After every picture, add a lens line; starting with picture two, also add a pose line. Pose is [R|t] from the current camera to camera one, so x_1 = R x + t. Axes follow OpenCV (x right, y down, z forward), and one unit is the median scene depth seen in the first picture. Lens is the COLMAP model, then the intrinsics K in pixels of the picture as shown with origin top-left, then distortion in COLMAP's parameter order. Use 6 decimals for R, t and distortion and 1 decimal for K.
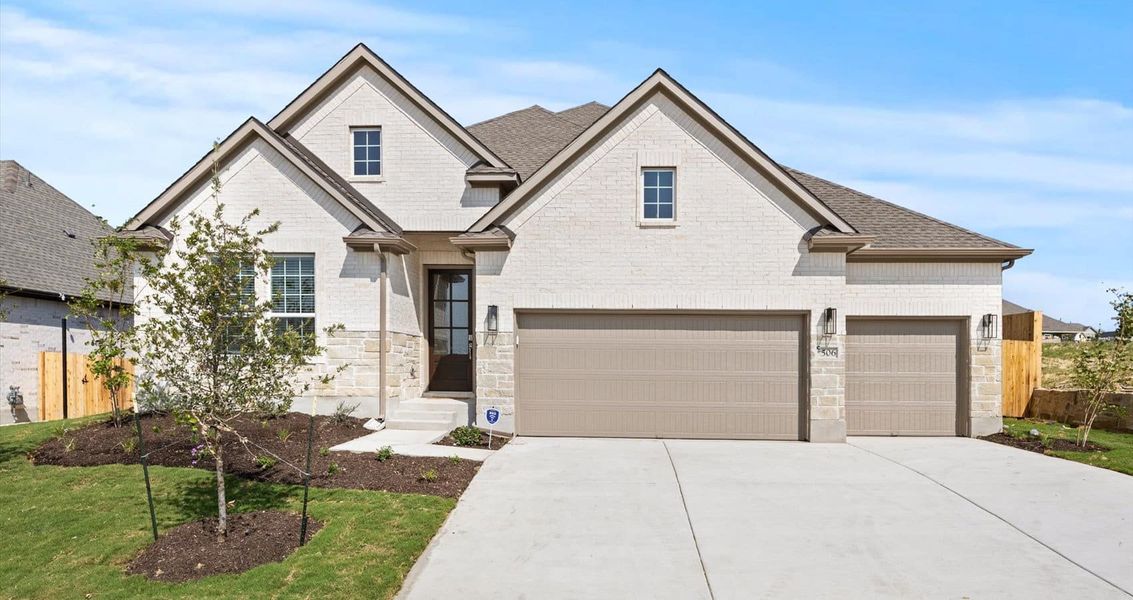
lens RADIAL K [[560.5, 0, 566.5], [0, 560.5, 300.0], [0, 0, 1]] dist [0.003948, 0.000469]
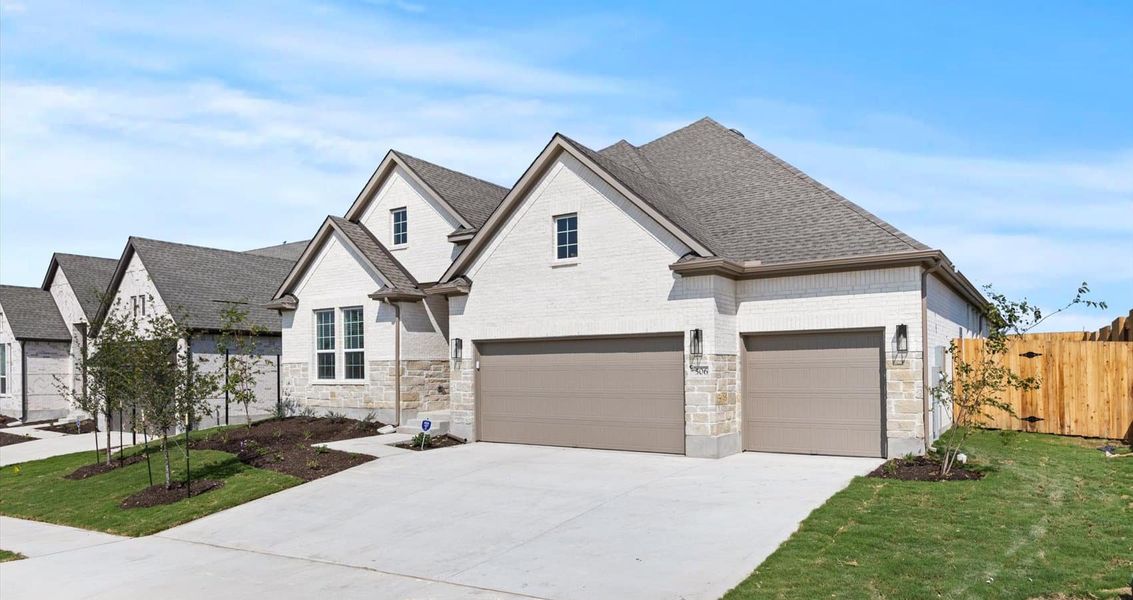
lens RADIAL K [[536.6, 0, 564.0], [0, 536.6, 295.7], [0, 0, 1]] dist [0.002241, 0.000307]
pose [[0.908993, -0.077368, -0.409568, 0.603649], [0.067048, 0.996967, -0.039522, -0.023335], [0.411383, 0.008464, 0.911423, -0.023161]]
